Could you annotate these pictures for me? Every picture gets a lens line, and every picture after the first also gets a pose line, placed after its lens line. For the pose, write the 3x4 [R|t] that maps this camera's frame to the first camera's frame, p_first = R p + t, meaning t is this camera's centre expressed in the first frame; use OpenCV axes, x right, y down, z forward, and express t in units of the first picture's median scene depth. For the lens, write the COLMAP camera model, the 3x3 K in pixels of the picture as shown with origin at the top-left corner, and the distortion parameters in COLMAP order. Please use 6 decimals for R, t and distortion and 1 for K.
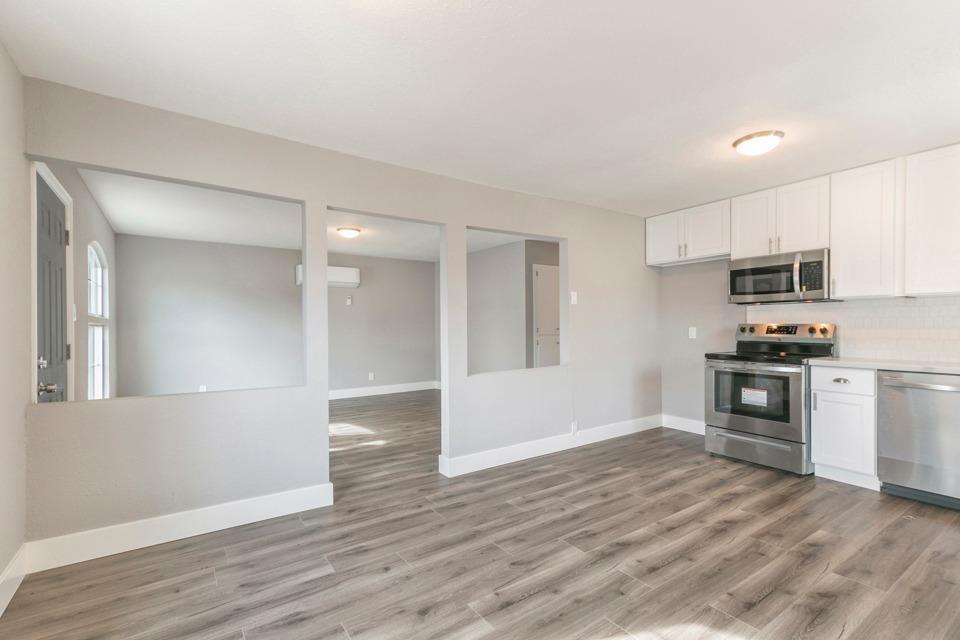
lens RADIAL K [[443.6, 0, 484.0], [0, 443.6, 324.5], [0, 0, 1]] dist [0.010324, 0.000106]
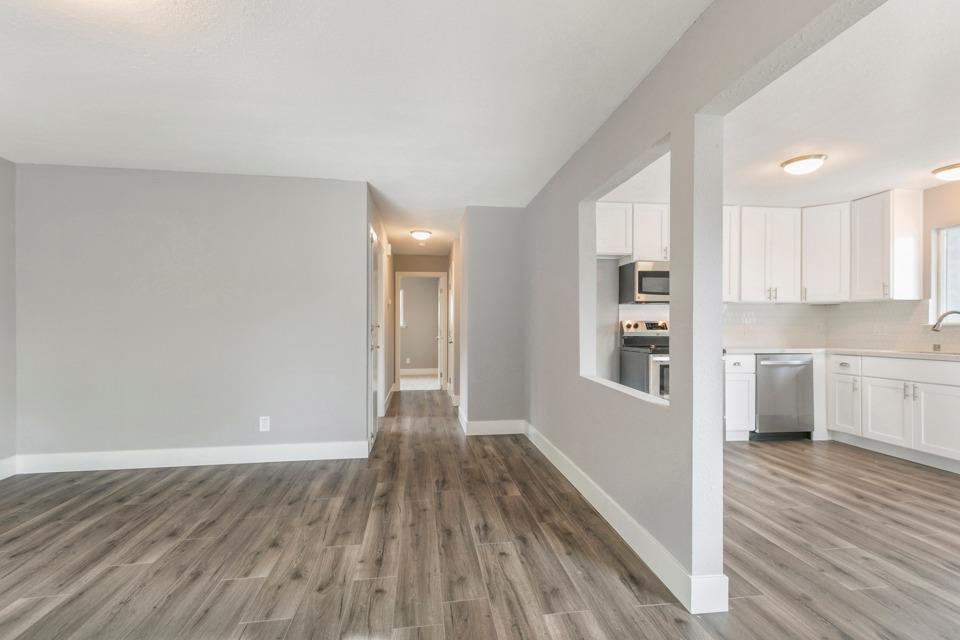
lens RADIAL K [[440.8, 0, 482.7], [0, 440.8, 323.2], [0, 0, 1]] dist [0.031104, -0.000447]
pose [[0.450316, 0.005020, 0.892855, -0.646633], [-0.005414, 0.999981, -0.002892, 0.011681], [-0.892853, -0.003531, 0.450334, 0.971813]]
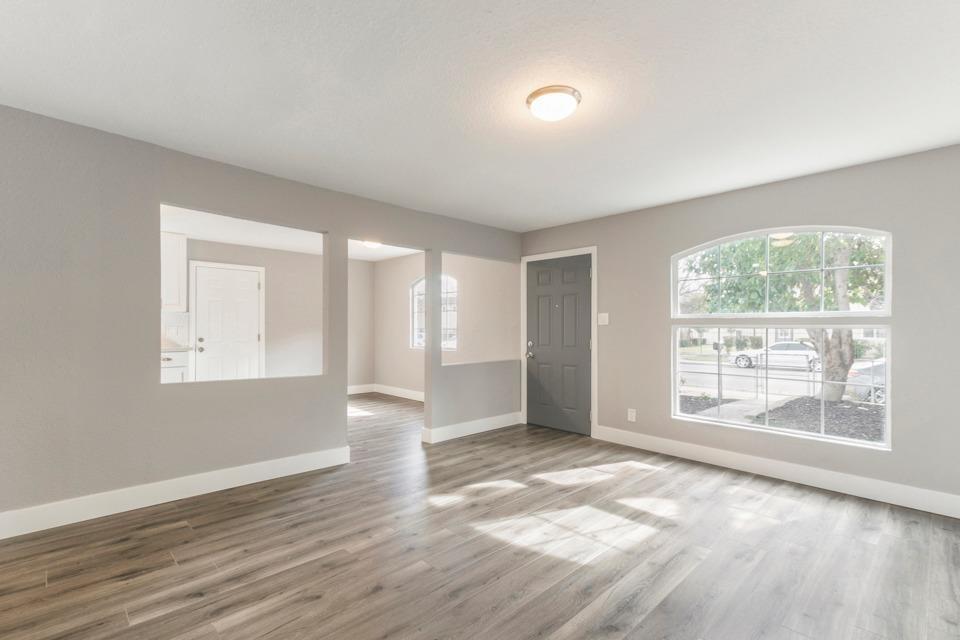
lens RADIAL K [[433.8, 0, 481.5], [0, 433.8, 330.7], [0, 0, 1]] dist [0.024350, 0.000004]
pose [[-0.987411, -0.002058, -0.158162, -0.247640], [-0.001693, 0.999996, -0.002439, 0.013635], [0.158166, -0.002141, -0.987410, 2.076062]]
